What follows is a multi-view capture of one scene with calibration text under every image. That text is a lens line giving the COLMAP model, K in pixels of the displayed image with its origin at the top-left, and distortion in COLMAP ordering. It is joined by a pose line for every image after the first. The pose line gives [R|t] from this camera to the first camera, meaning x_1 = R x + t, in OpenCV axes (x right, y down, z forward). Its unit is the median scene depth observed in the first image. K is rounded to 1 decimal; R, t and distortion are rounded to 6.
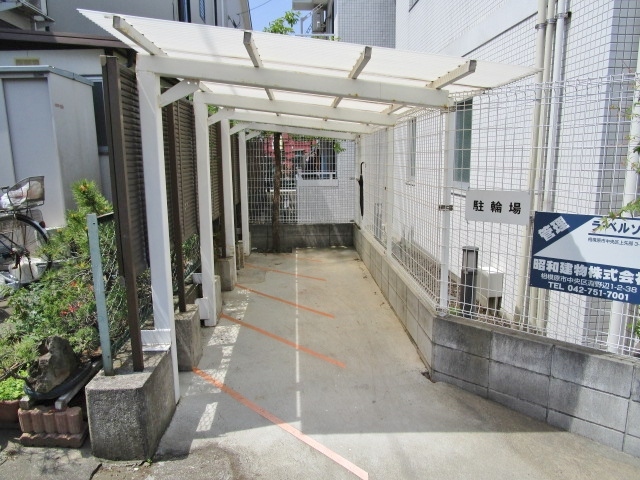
lens RADIAL K [[453.5, 0, 320.0], [0, 453.5, 240.0], [0, 0, 1]] dist [-0.031806, 0.007842]
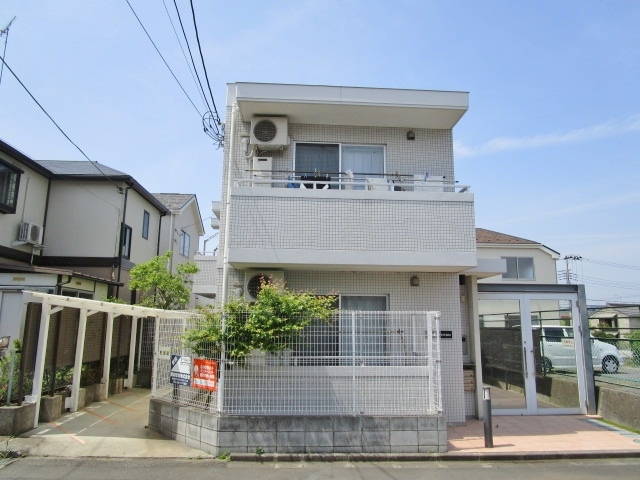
lens RADIAL K [[453.5, 0, 320.0], [0, 453.5, 240.0], [0, 0, 1]] dist [-0.031806, 0.007842]
pose [[0.999729, 0.023167, -0.002412, 1.391137], [-0.022520, 0.934986, -0.353970, 0.244790], [-0.005945, 0.353928, 0.935254, -1.902106]]
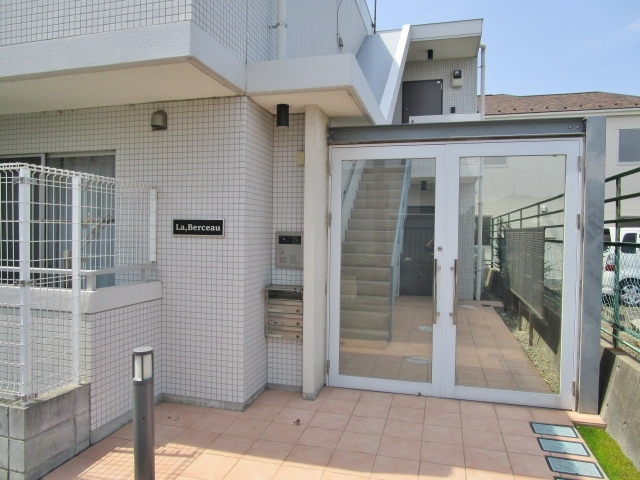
lens RADIAL K [[453.5, 0, 320.0], [0, 453.5, 240.0], [0, 0, 1]] dist [-0.031806, 0.007842]
pose [[0.947612, 0.036501, -0.317330, 3.045673], [-0.085837, 0.986007, -0.142910, -0.037007], [0.307673, 0.162662, 0.937485, -0.094287]]
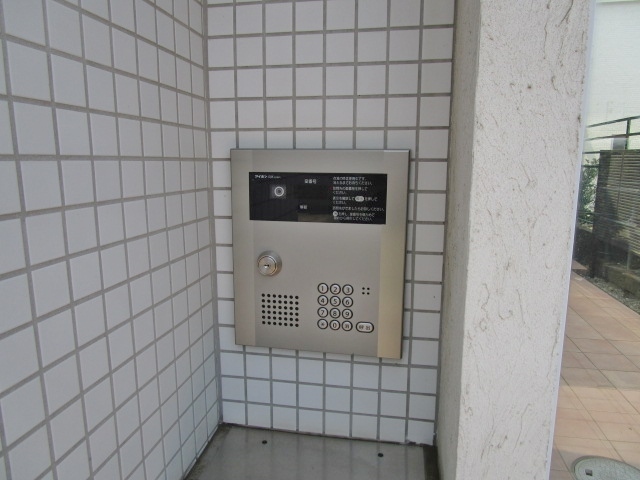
lens RADIAL K [[453.5, 0, 320.0], [0, 453.5, 240.0], [0, 0, 1]] dist [-0.031806, 0.007842]
pose [[0.972323, 0.059146, -0.226029, 2.551828], [-0.058990, 0.998231, 0.007448, -0.215560], [0.226069, 0.006092, 0.974092, 0.999259]]
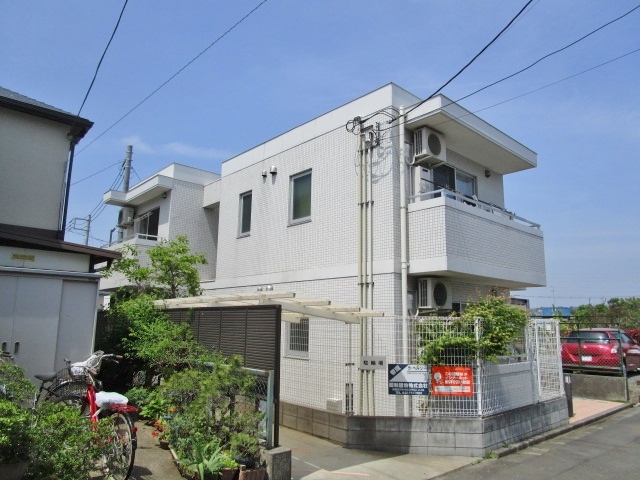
lens RADIAL K [[453.5, 0, 320.0], [0, 453.5, 240.0], [0, 0, 1]] dist [-0.031806, 0.007842]
pose [[0.775153, 0.136876, 0.616768, -1.546438], [0.089284, 0.942717, -0.321424, 0.067100], [-0.625433, 0.304220, 0.718529, -0.860470]]
